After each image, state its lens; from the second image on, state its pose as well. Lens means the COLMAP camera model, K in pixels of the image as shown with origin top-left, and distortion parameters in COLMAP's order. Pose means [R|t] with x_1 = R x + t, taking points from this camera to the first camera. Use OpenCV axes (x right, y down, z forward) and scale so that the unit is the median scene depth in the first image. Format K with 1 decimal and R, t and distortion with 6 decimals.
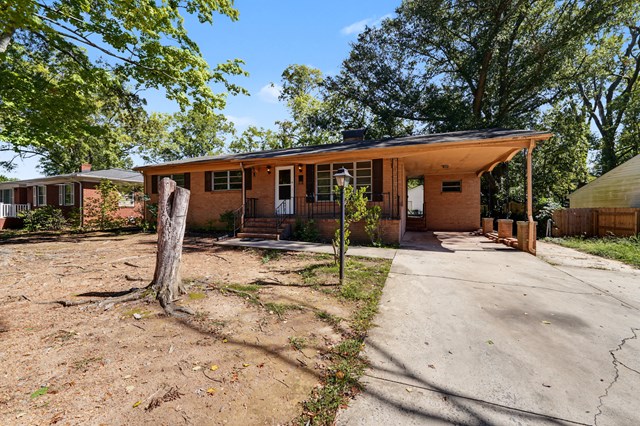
lens RADIAL K [[263.9, 0, 318.0], [0, 263.9, 205.4], [0, 0, 1]] dist [-0.000229, -0.001152]
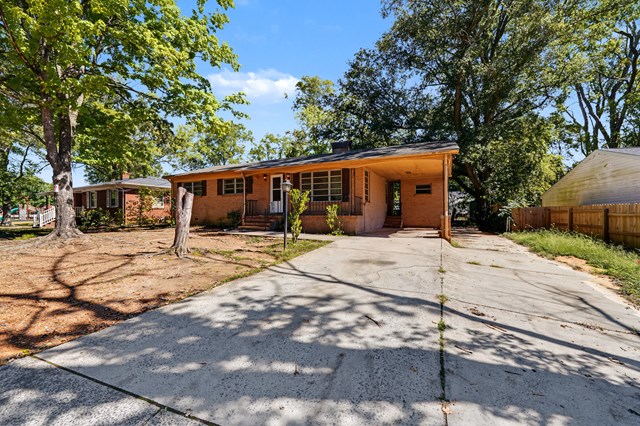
lens RADIAL K [[263.9, 0, 318.0], [0, 263.9, 205.4], [0, 0, 1]] dist [-0.000229, -0.001152]
pose [[0.996727, -0.005361, -0.080664, 0.149038], [0.004369, 0.999913, -0.012476, 0.013841], [0.080724, 0.012083, 0.996663, -0.211712]]
